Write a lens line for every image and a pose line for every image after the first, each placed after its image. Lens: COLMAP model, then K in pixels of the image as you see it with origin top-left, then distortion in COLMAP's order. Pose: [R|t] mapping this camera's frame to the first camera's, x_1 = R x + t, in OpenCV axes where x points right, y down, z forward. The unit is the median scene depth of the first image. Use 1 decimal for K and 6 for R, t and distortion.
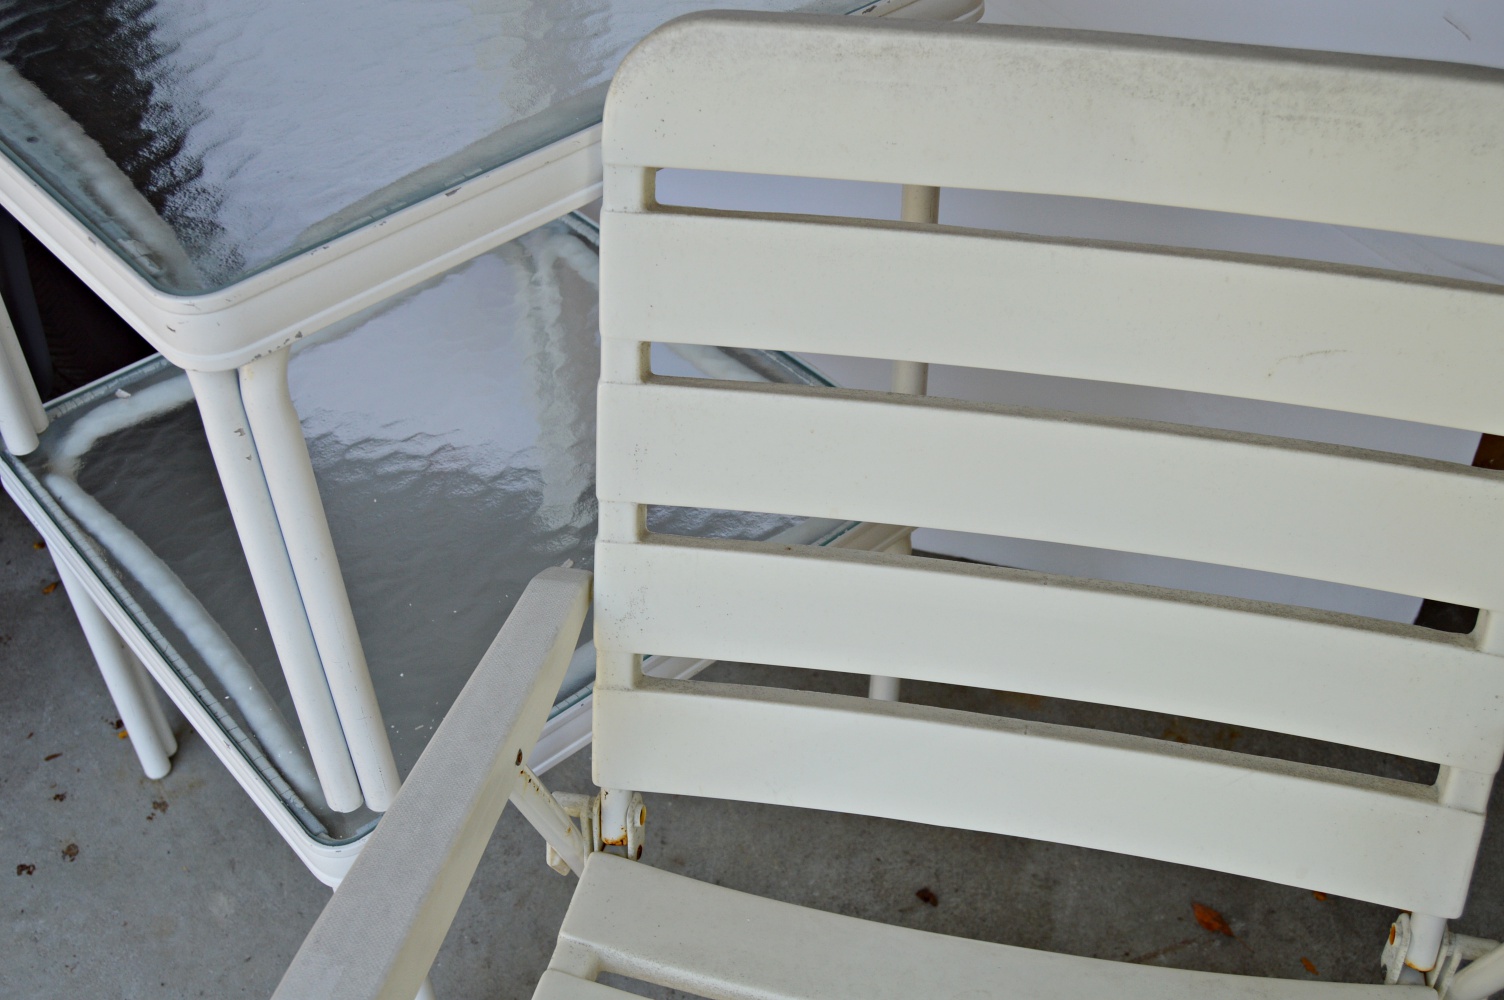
lens RADIAL K [[1643.5, 0, 752.0], [0, 1643.5, 500.0], [0, 0, 1]] dist [-0.075352, 0.033957]
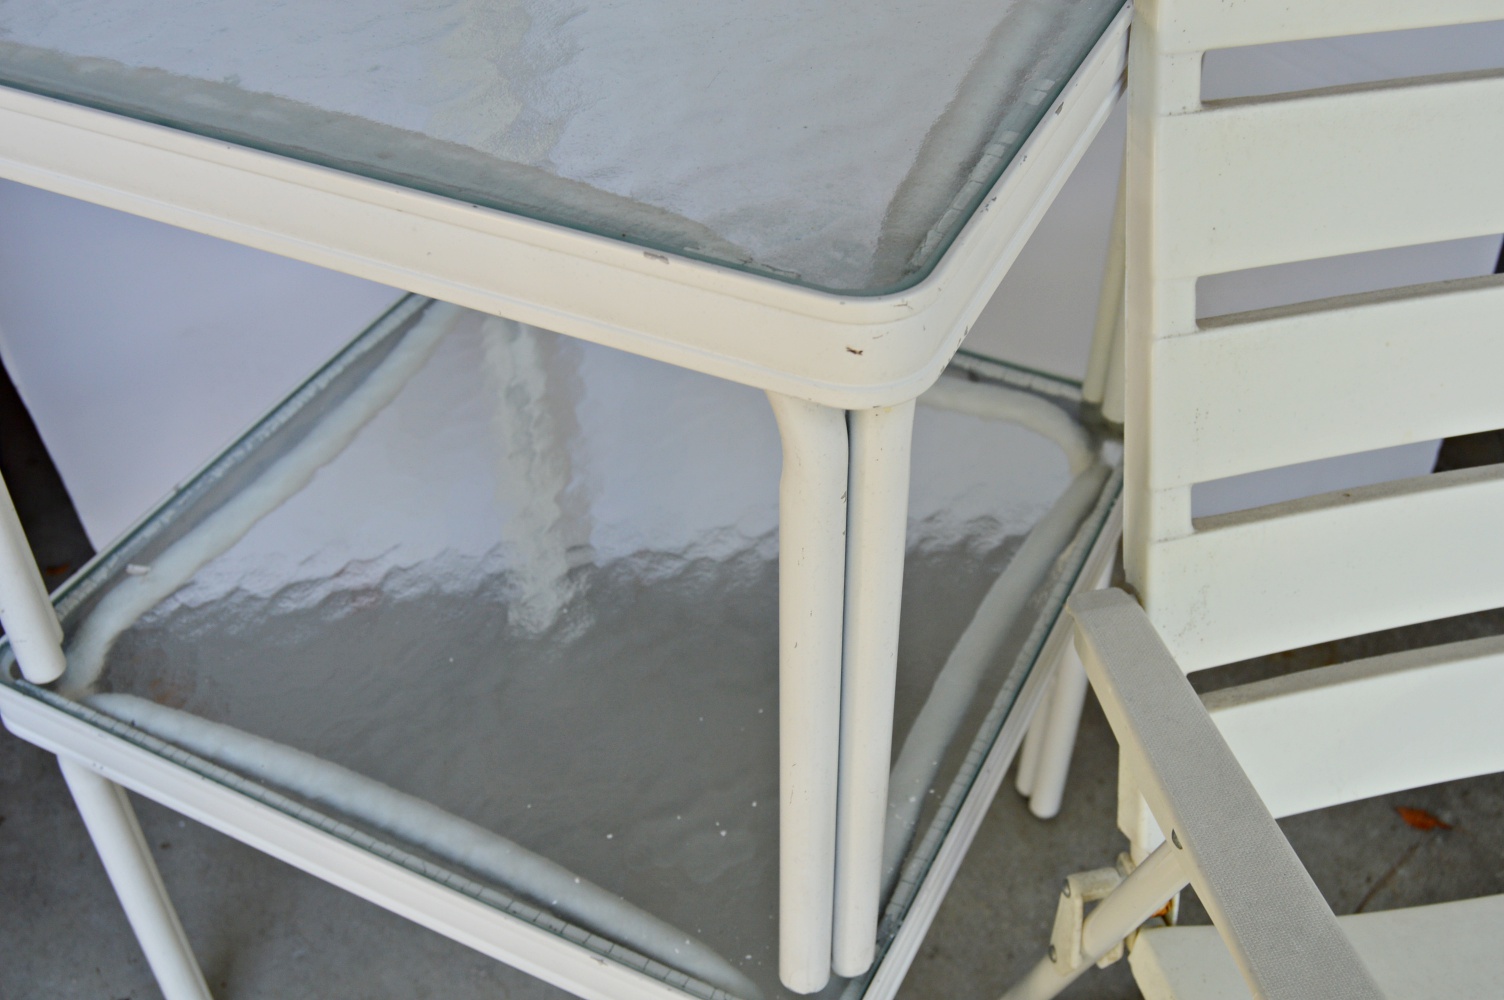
lens RADIAL K [[1643.5, 0, 752.0], [0, 1643.5, 500.0], [0, 0, 1]] dist [-0.075352, 0.033957]
pose [[0.925668, -0.241473, 0.291254, -0.359403], [0.248493, 0.968543, 0.013236, -0.038767], [-0.285289, 0.060123, 0.956554, 0.216856]]
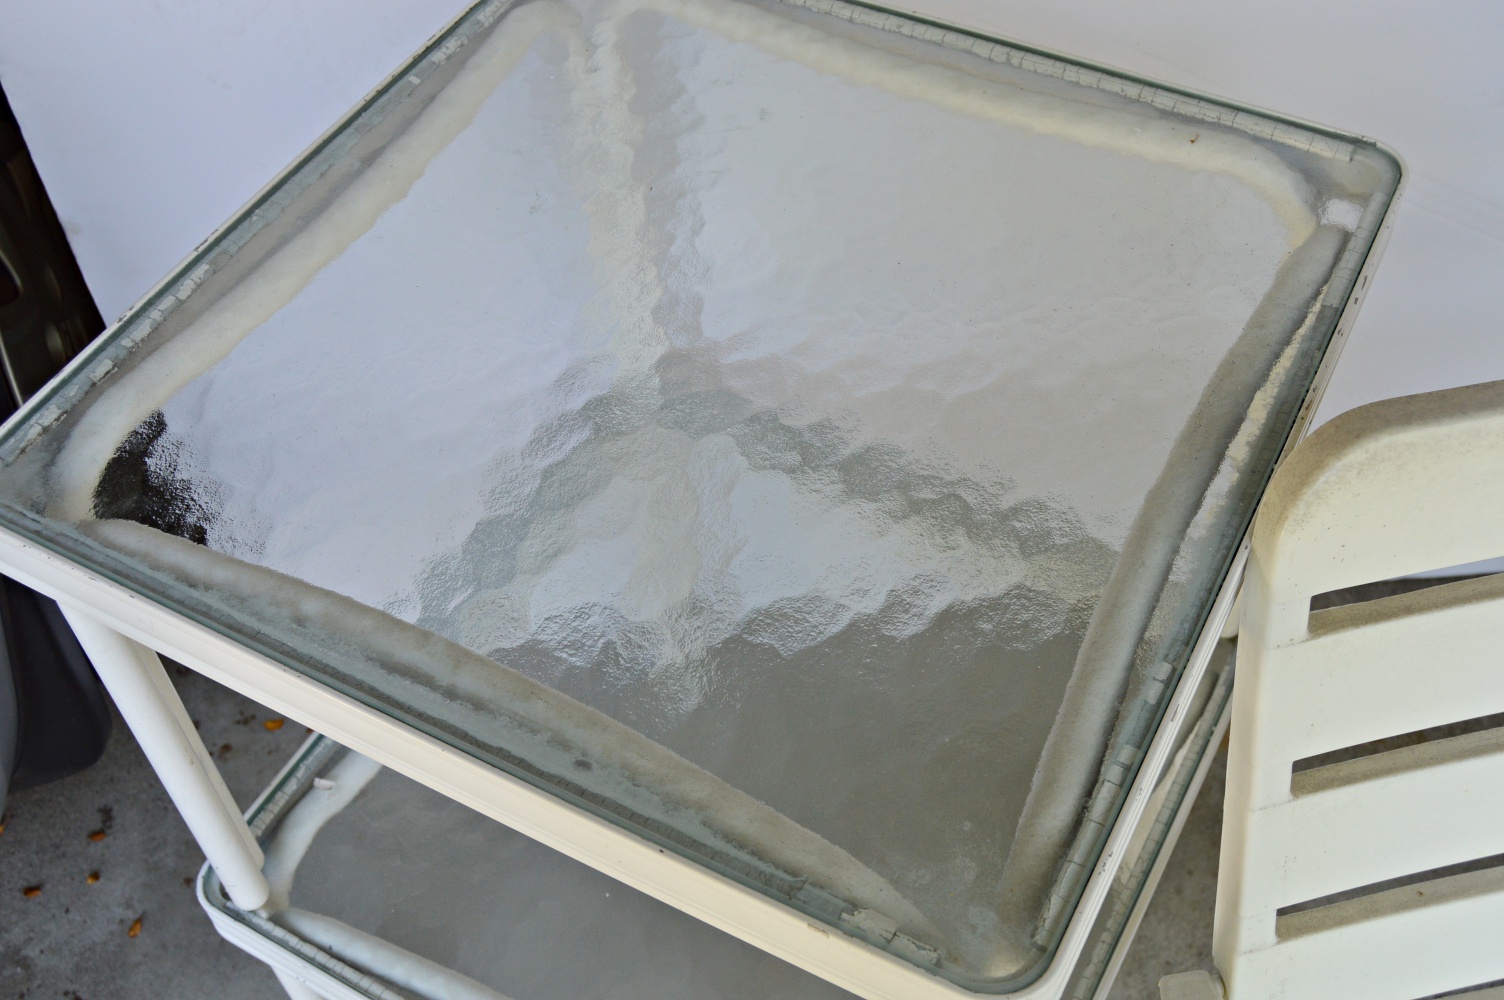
lens RADIAL K [[1643.5, 0, 752.0], [0, 1643.5, 500.0], [0, 0, 1]] dist [-0.075352, 0.033957]
pose [[0.943935, -0.265598, 0.196072, -0.326656], [0.240351, 0.960041, 0.143362, -0.291510], [-0.226314, -0.088199, 0.970053, 0.161980]]
